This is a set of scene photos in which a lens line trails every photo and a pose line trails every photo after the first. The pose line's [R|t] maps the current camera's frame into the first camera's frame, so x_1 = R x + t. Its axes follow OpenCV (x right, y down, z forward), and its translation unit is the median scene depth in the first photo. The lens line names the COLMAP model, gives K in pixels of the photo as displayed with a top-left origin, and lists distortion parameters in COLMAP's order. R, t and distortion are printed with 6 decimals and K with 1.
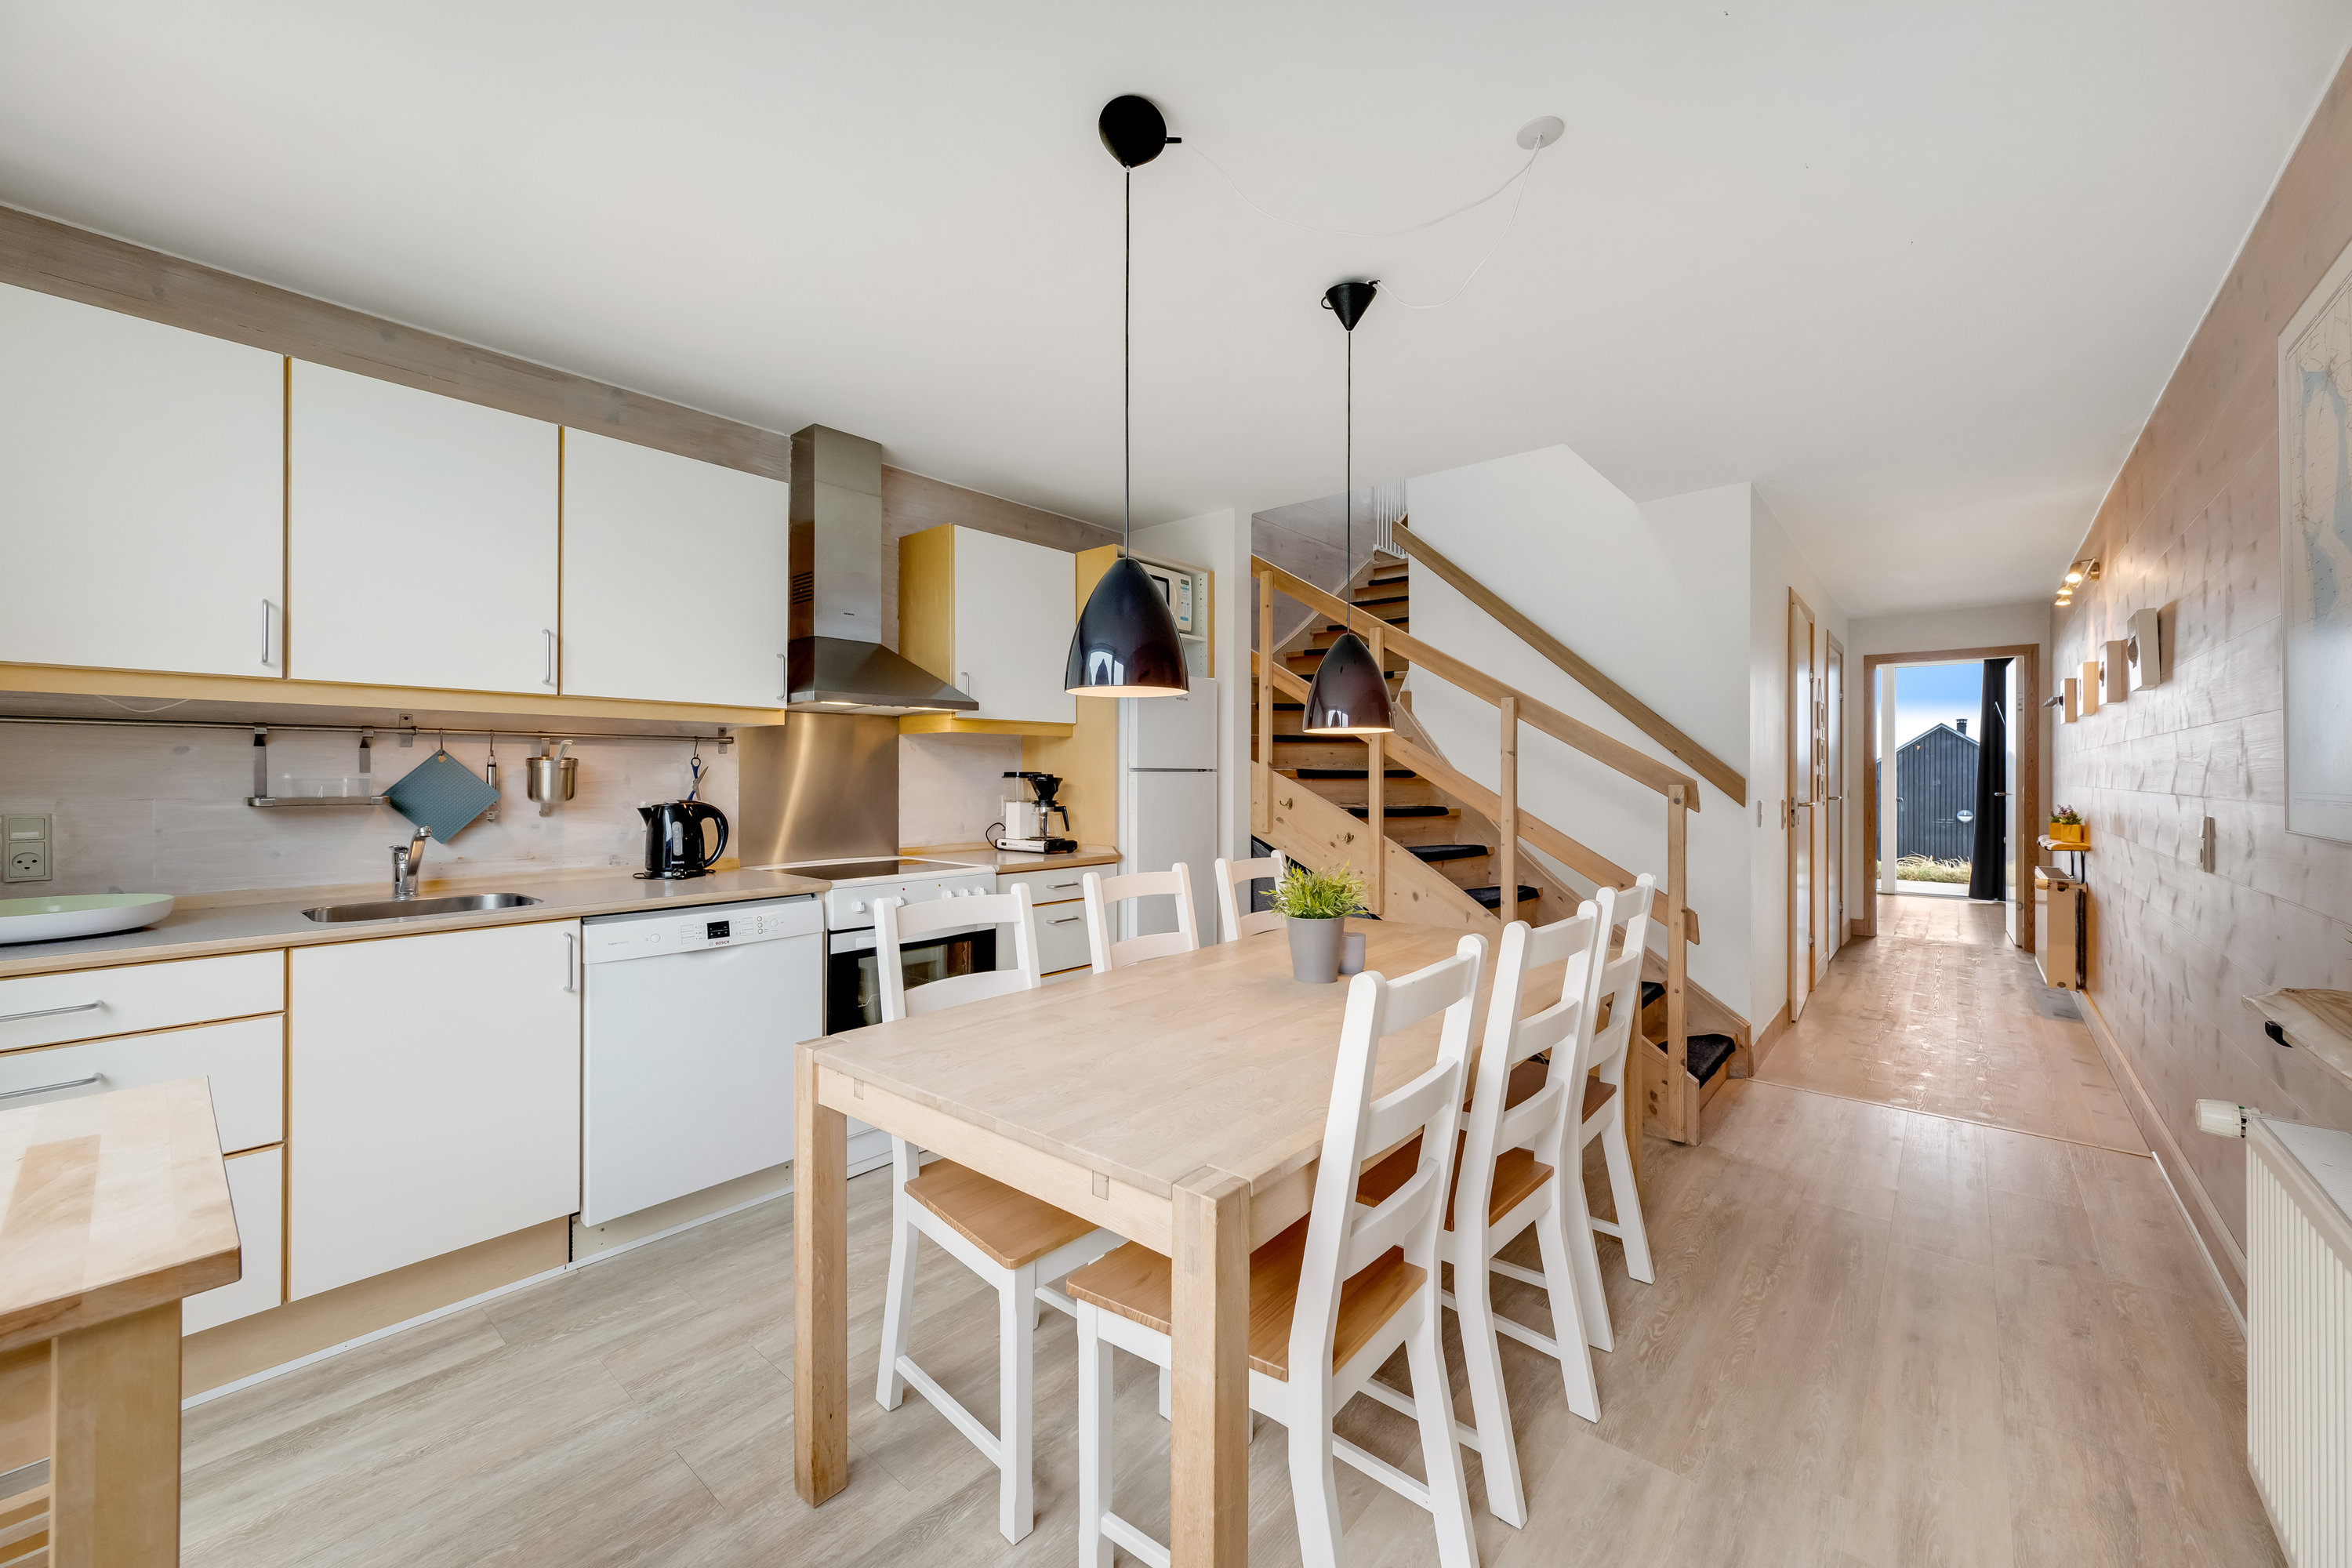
lens RADIAL K [[932.1, 0, 1174.2], [0, 932.1, 789.6], [0, 0, 1]] dist [0.000568, -0.000313]
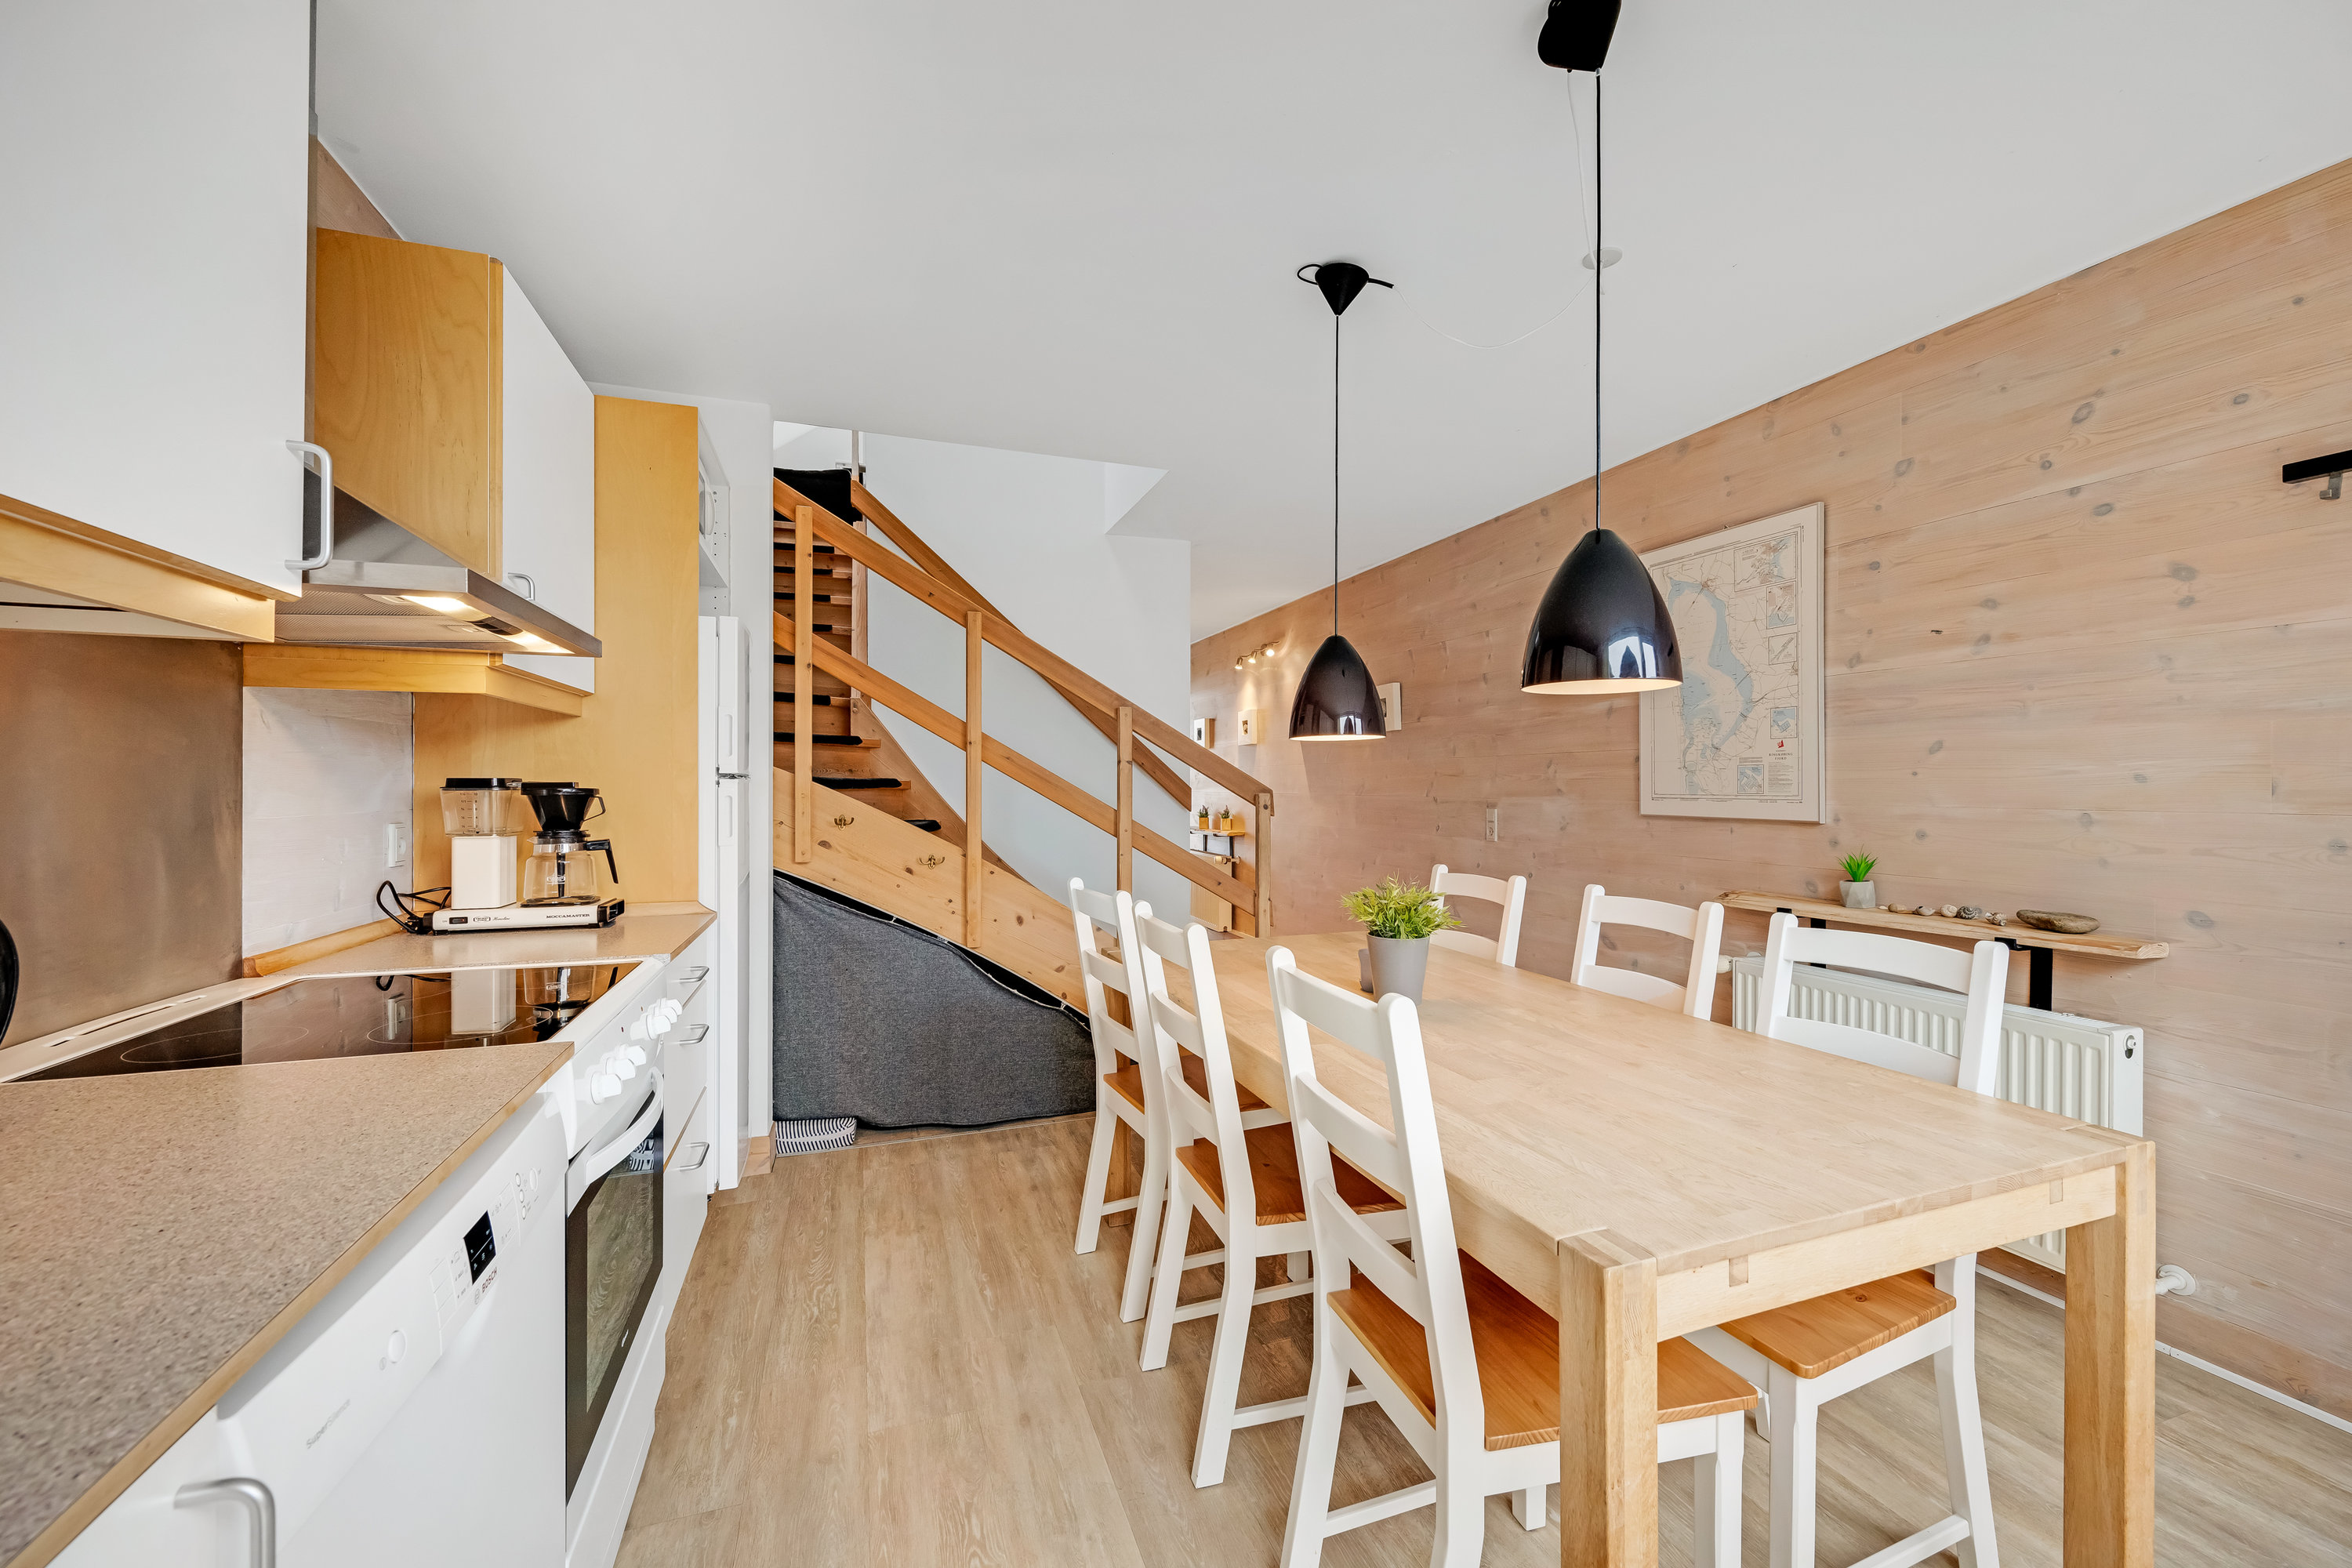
lens RADIAL K [[944.8, 0, 1189.1], [0, 944.8, 794.1], [0, 0, 1]] dist [-0.000316, -0.000160]
pose [[0.488830, -0.010572, 0.872315, -0.448682], [0.014190, 0.999891, 0.004167, -0.007516], [-0.872263, 0.010341, 0.488927, 0.412736]]
